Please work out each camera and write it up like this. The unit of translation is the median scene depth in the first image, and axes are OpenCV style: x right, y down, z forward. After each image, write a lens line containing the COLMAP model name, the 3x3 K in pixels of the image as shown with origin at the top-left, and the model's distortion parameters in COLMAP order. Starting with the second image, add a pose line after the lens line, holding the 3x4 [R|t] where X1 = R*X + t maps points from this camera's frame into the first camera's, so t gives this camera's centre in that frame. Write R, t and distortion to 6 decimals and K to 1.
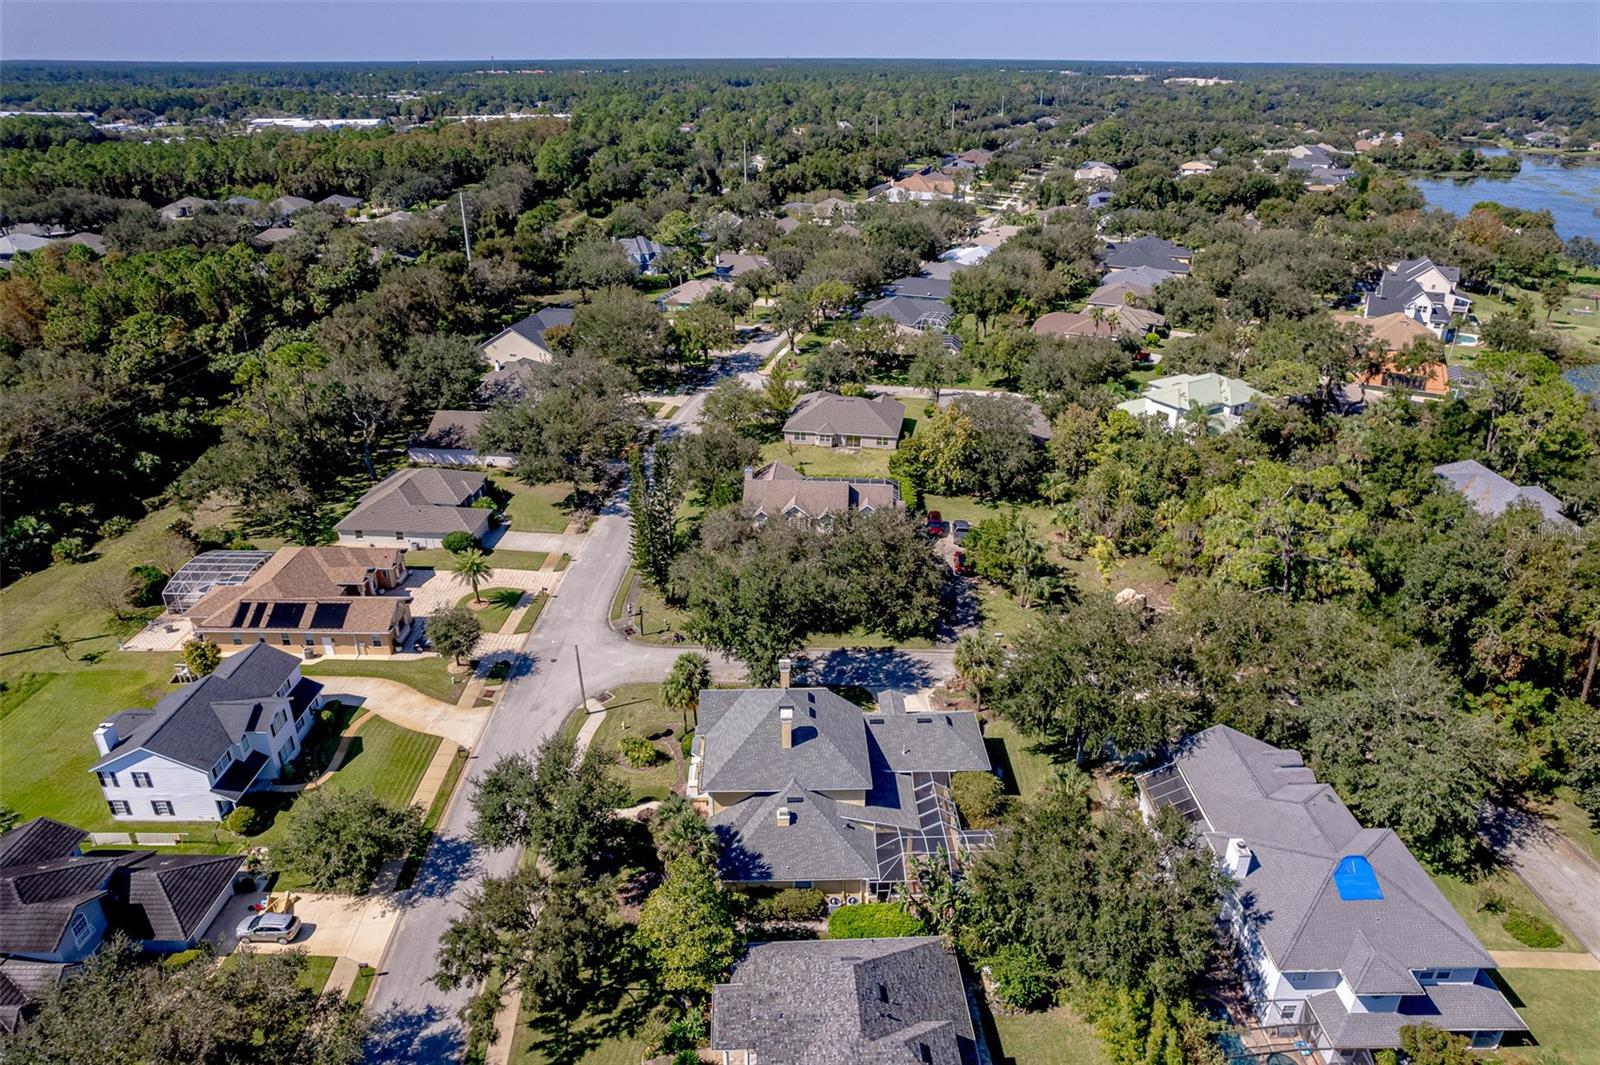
lens RADIAL K [[1020.3, 0, 790.8], [0, 1020.3, 531.7], [0, 0, 1]] dist [-0.063168, 0.042211]
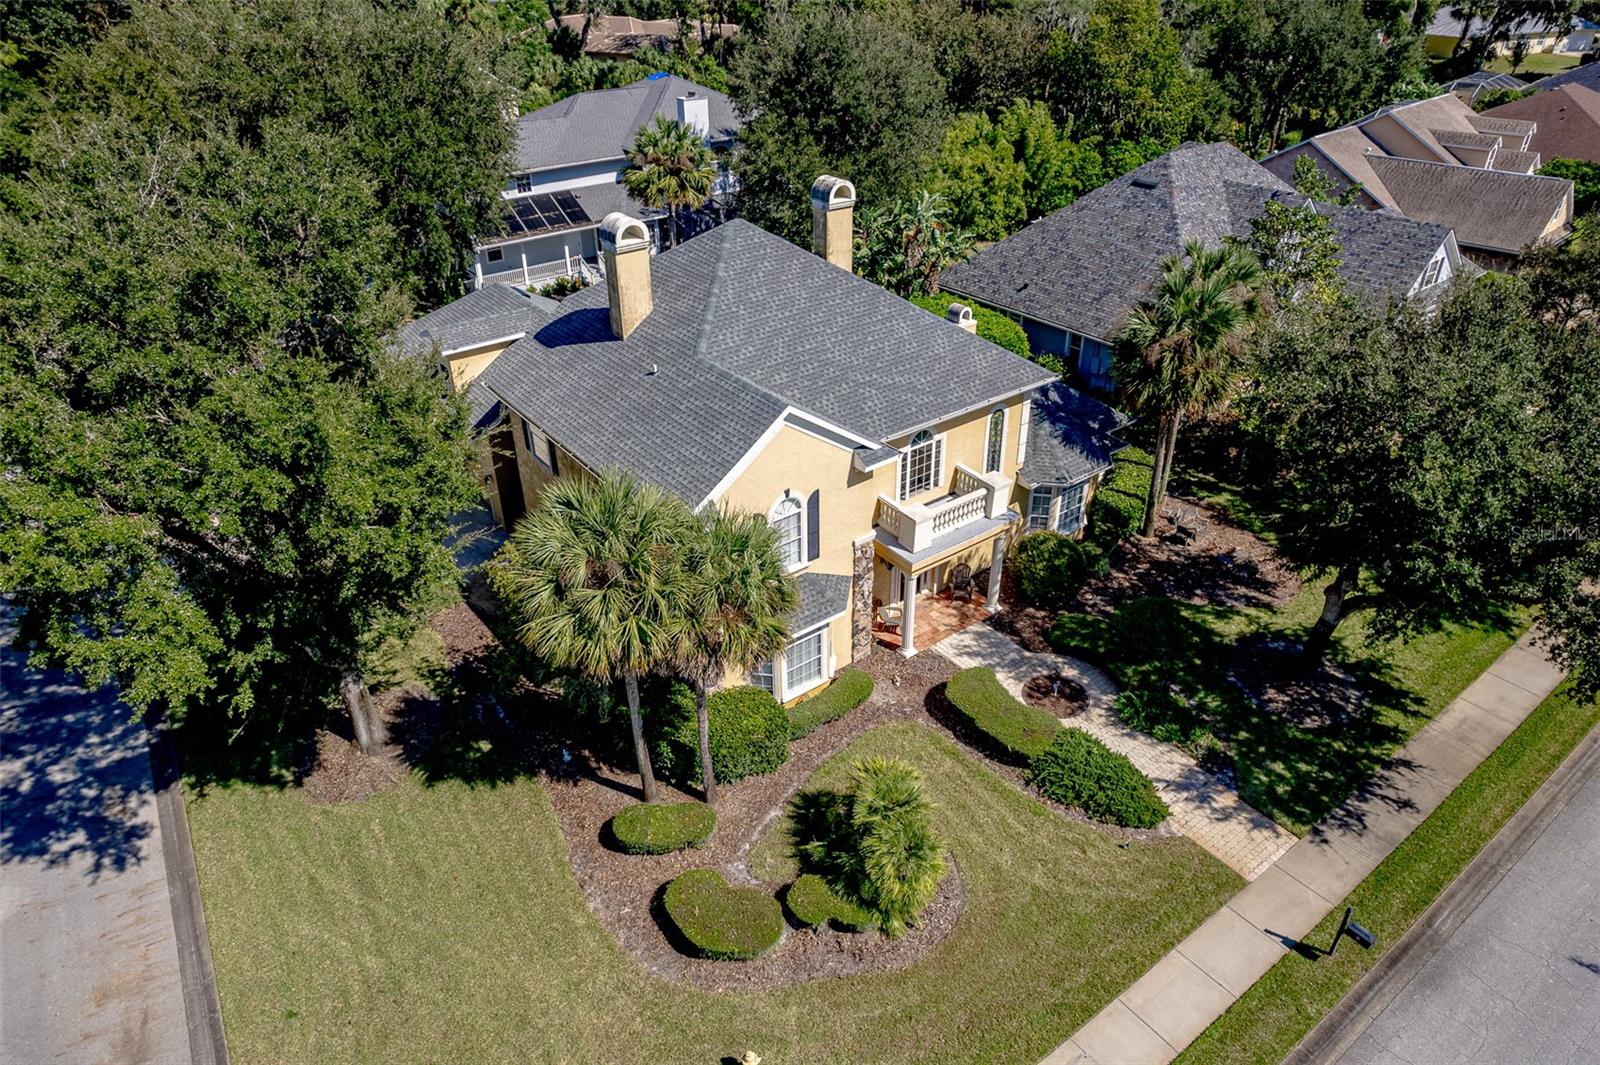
lens RADIAL K [[1020.3, 0, 808.9], [0, 1020.3, 537.4], [0, 0, 1]] dist [-0.063168, 0.042211]
pose [[-0.595410, -0.410009, 0.690926, -0.275120], [0.355388, 0.636861, 0.684184, -0.001554], [-0.720545, 0.652917, -0.233481, 1.019740]]
